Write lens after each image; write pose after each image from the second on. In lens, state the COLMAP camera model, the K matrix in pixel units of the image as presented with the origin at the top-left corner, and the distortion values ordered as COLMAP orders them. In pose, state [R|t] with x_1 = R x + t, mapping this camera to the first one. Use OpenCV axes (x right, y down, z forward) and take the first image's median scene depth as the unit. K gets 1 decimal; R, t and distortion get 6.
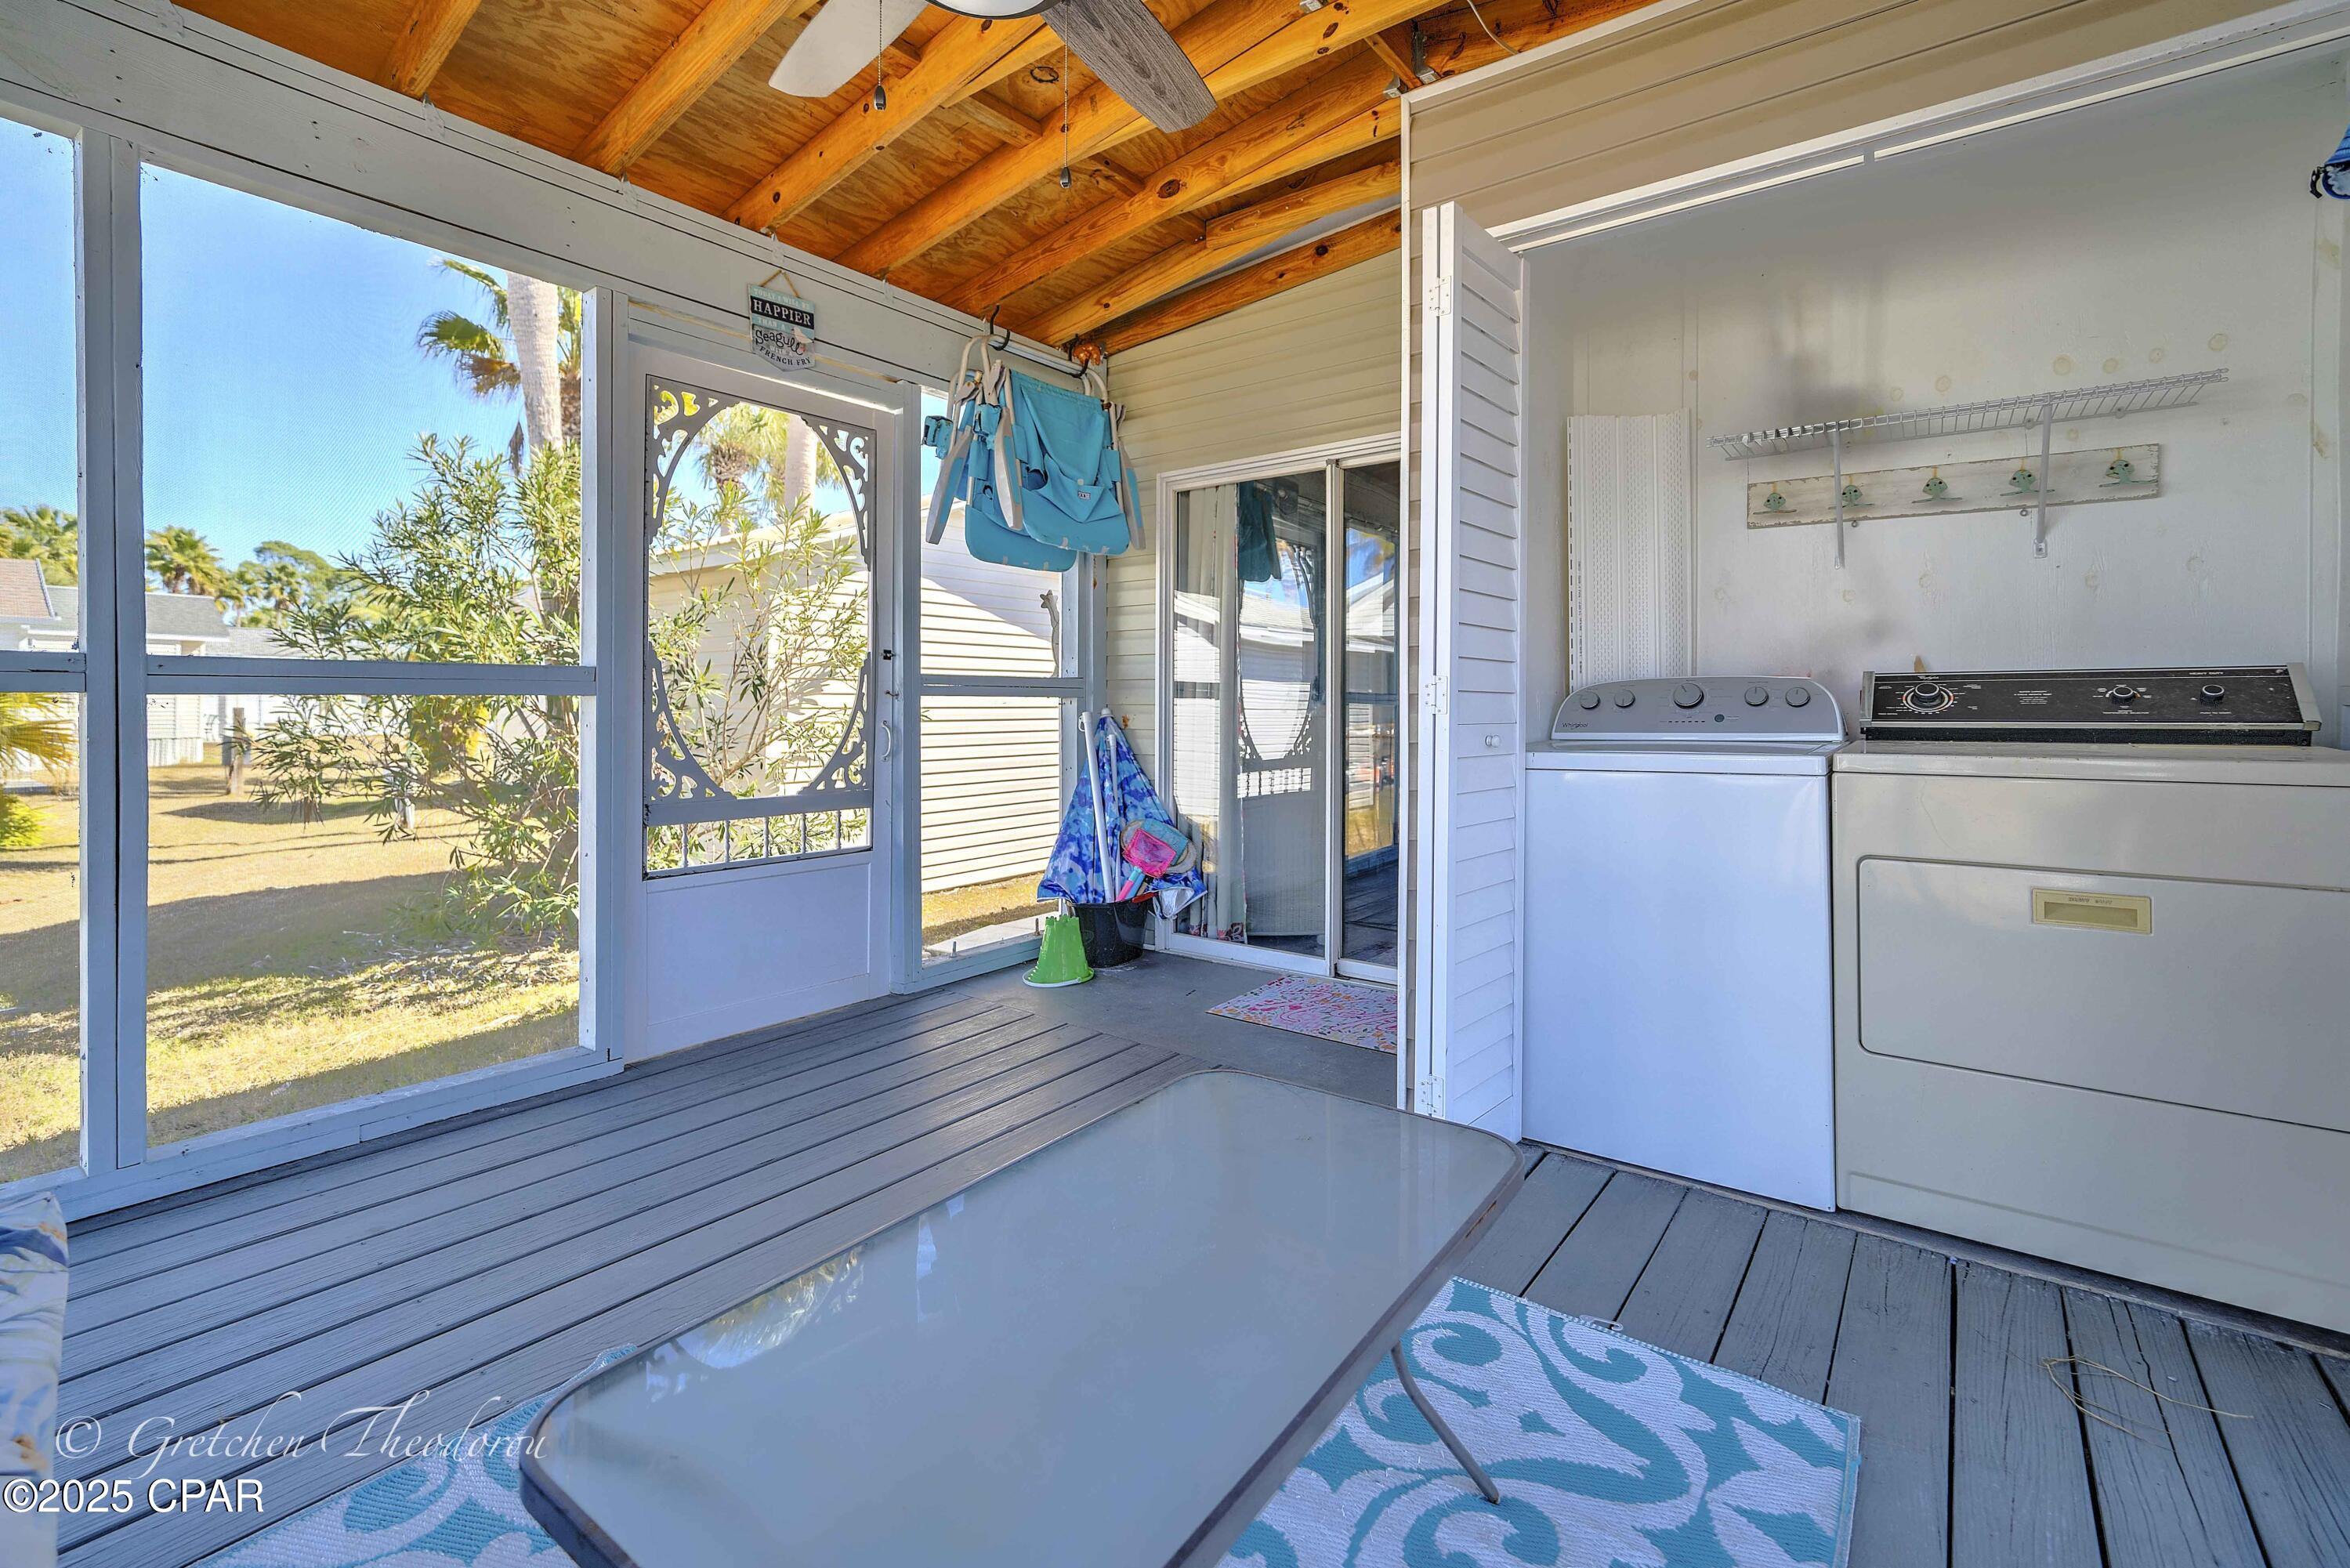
lens RADIAL K [[1029.1, 0, 1242.8], [0, 1029.1, 688.4], [0, 0, 1]] dist [0.003685, 0.000989]
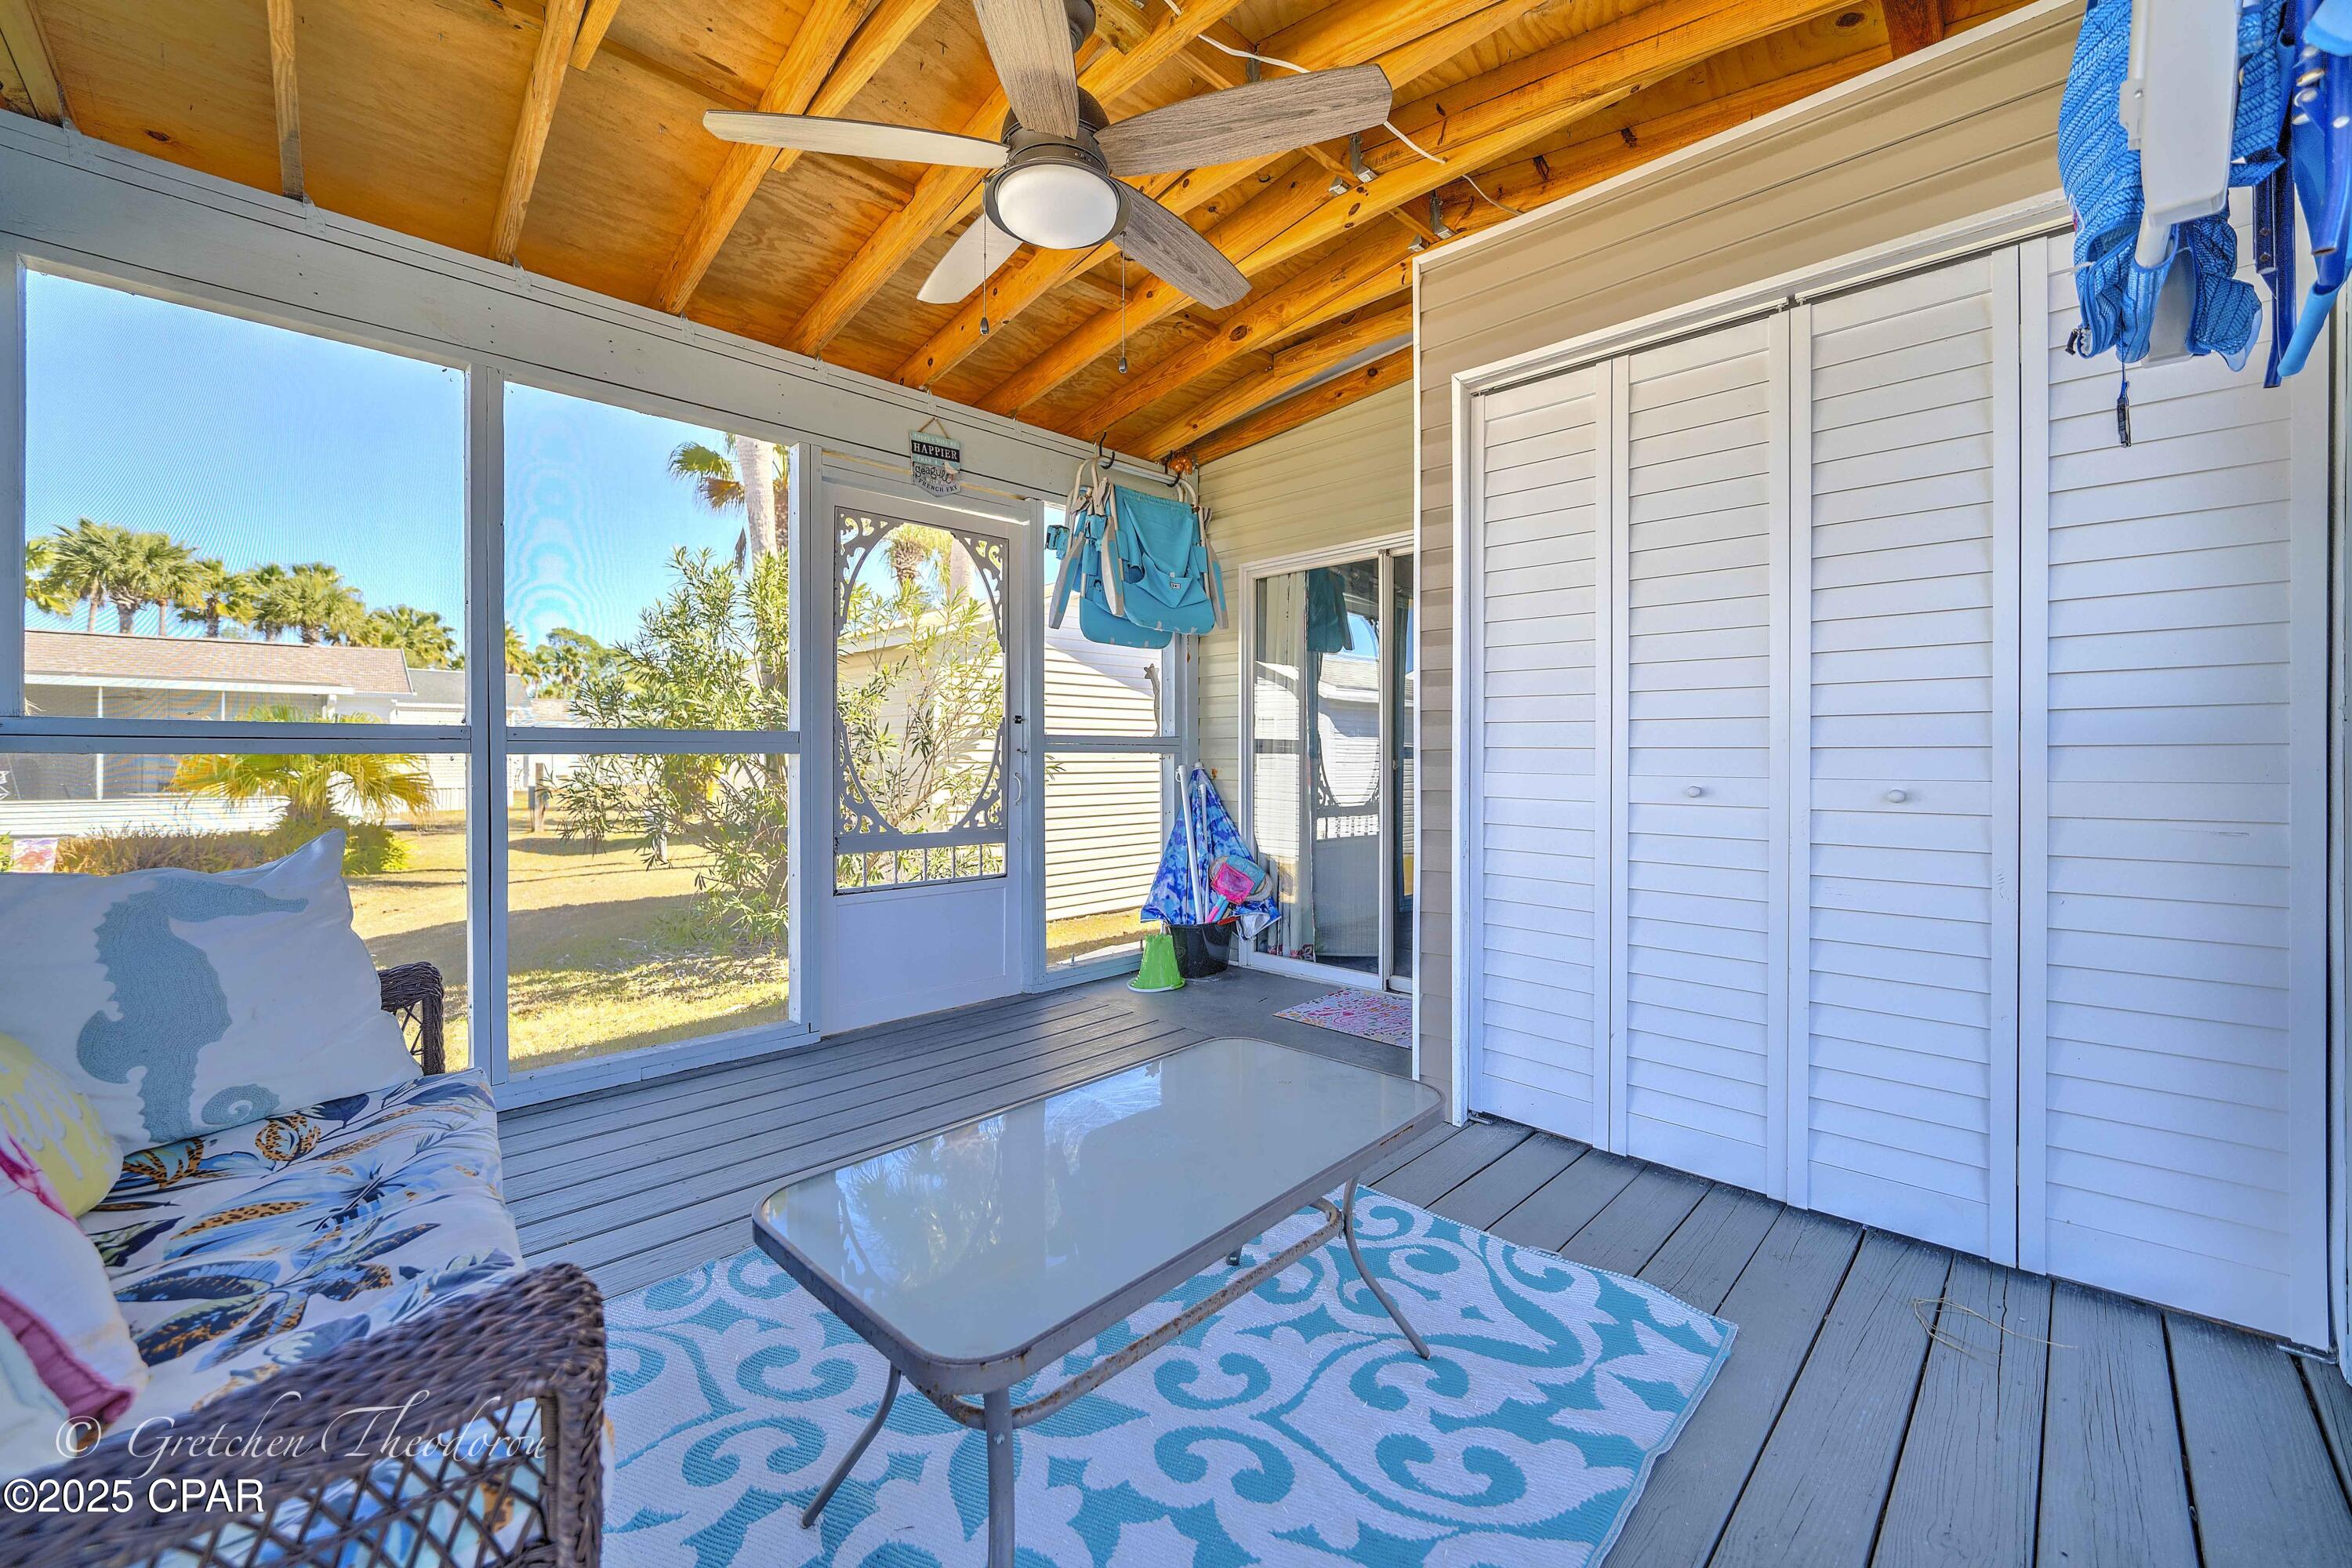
lens RADIAL K [[939.6, 0, 1233.1], [0, 939.6, 740.1], [0, 0, 1]] dist [-0.004432, 0.000541]
pose [[0.991367, -0.005724, -0.130995, 0.064264], [0.005224, 0.999978, -0.004161, -0.001945], [0.131016, 0.003441, 0.991374, -0.094430]]
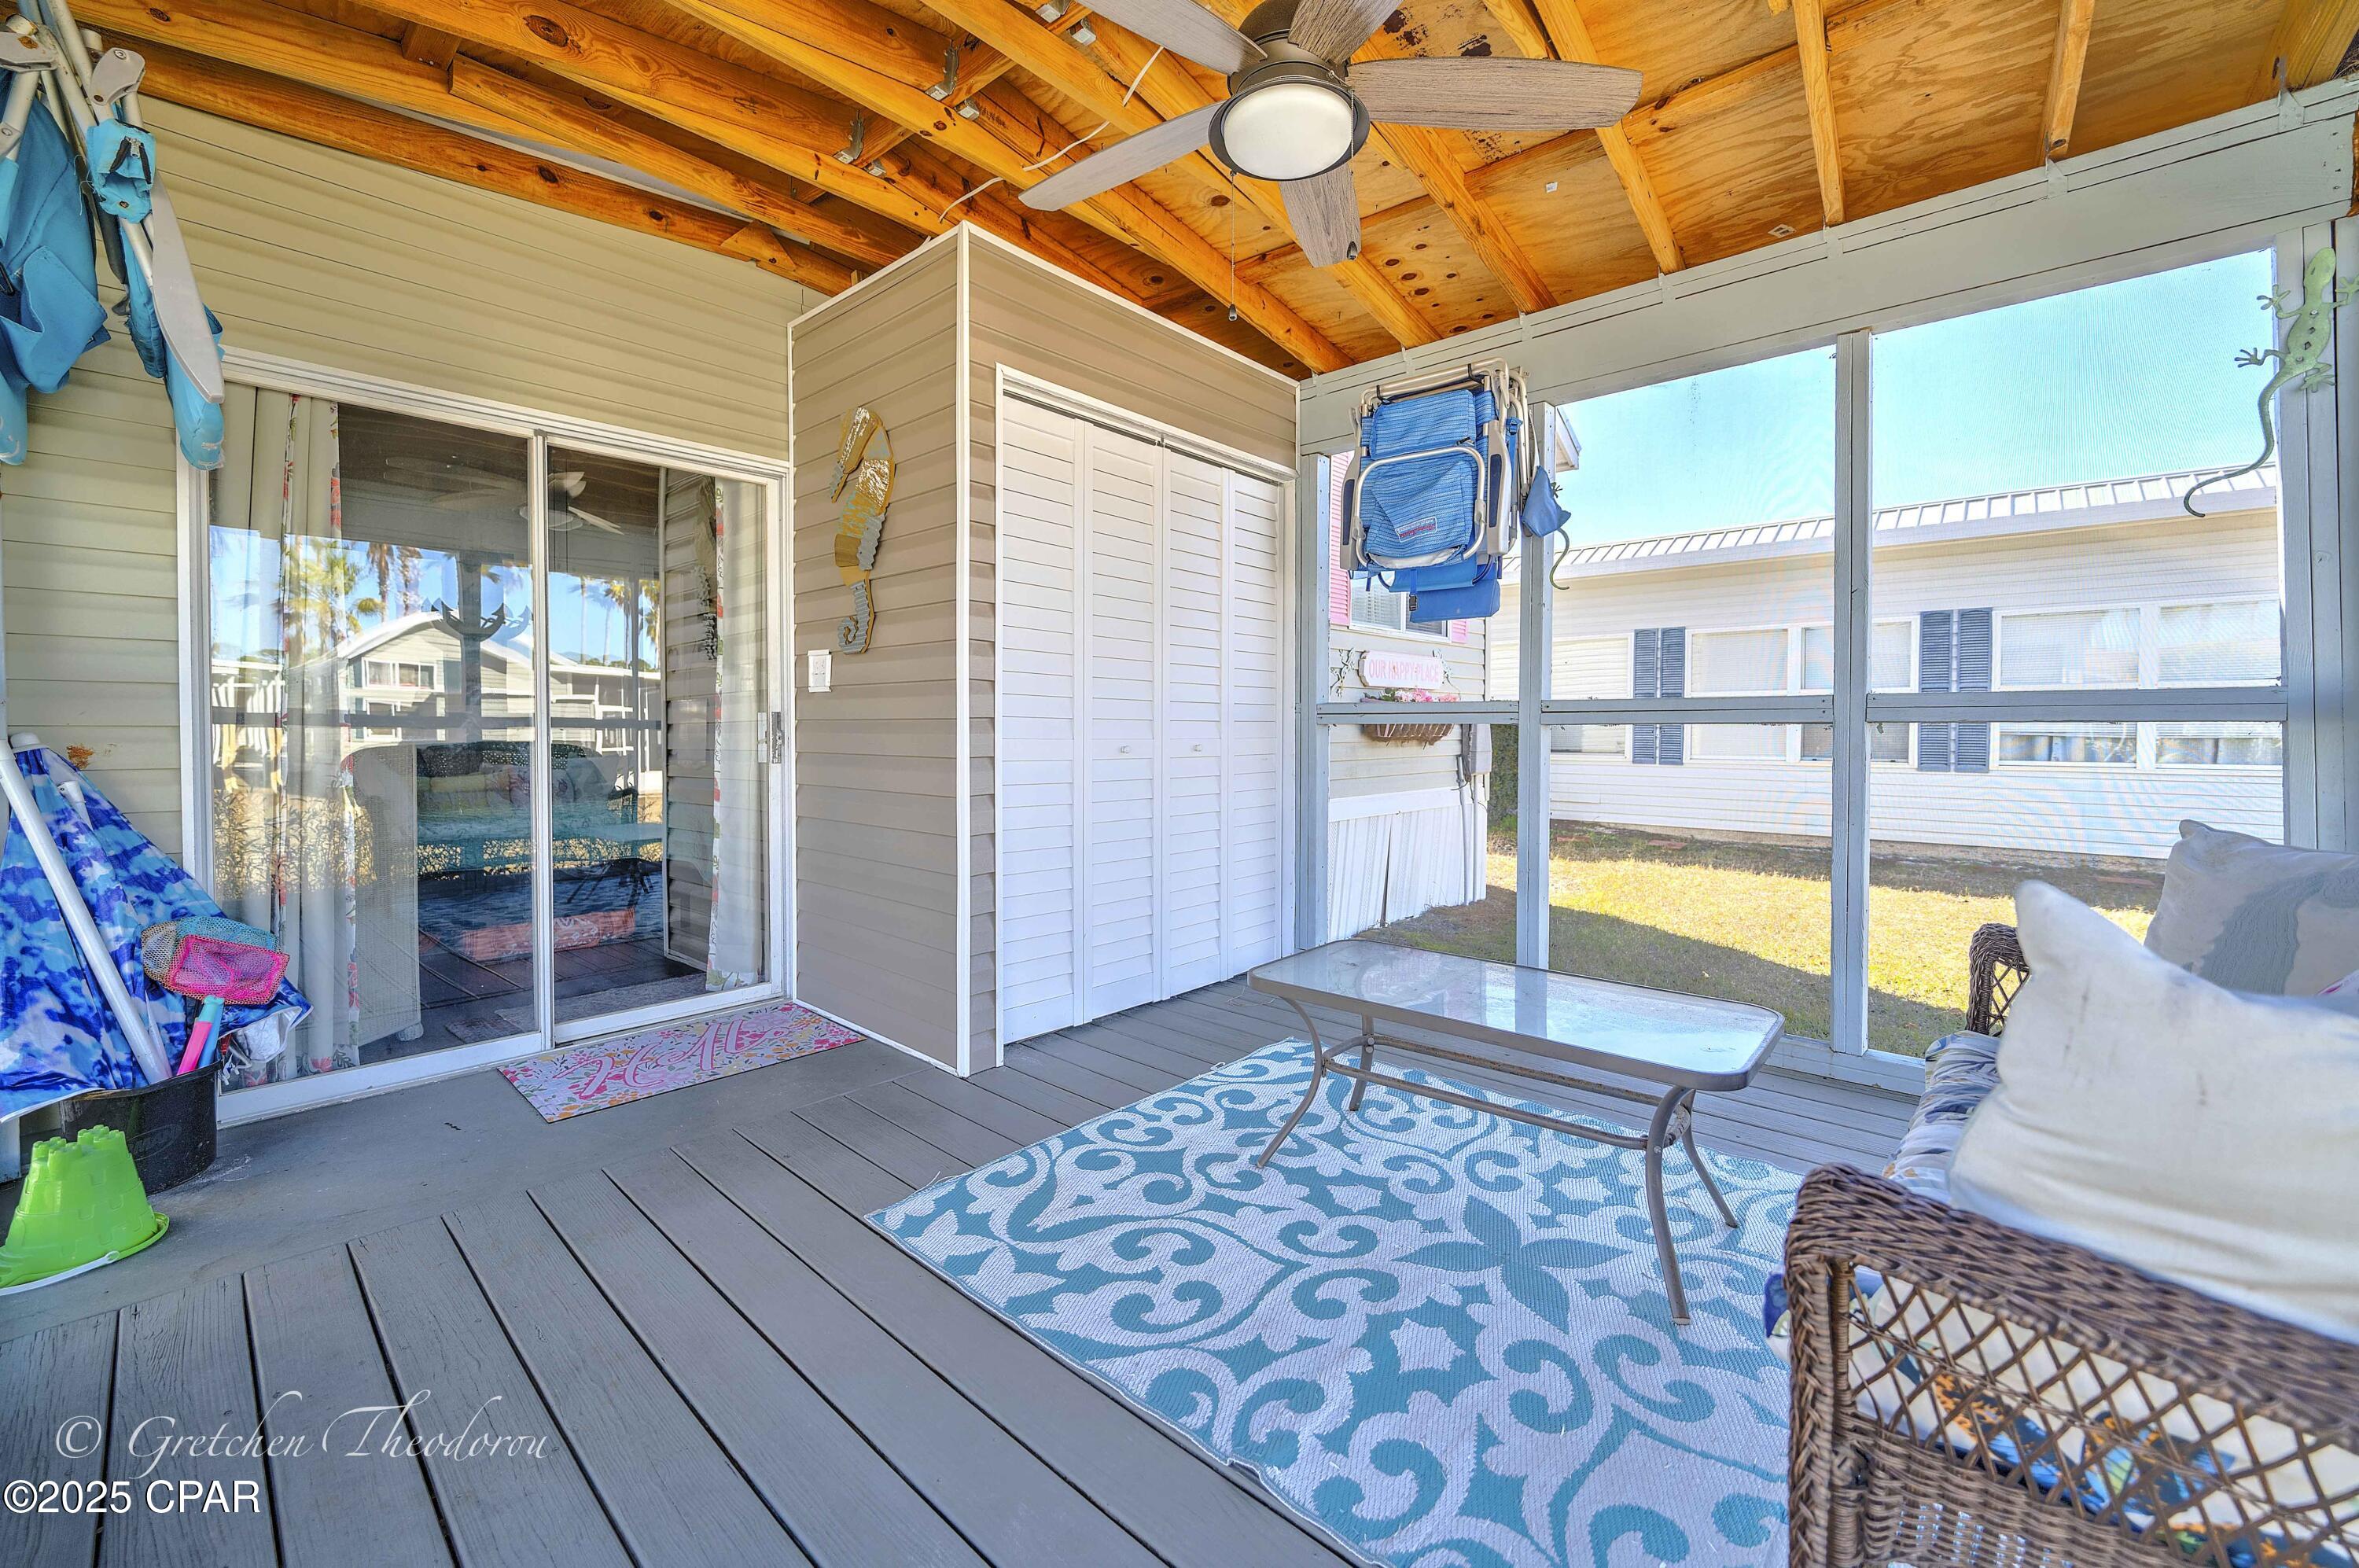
lens RADIAL K [[942.4, 0, 1123.4], [0, 942.4, 732.1], [0, 0, 1]] dist [-0.004432, 0.000541]
pose [[0.145444, -0.005957, 0.989349, -0.687037], [-0.015740, 0.999841, 0.008334, 0.008054], [-0.989241, -0.016784, 0.145327, 0.487178]]
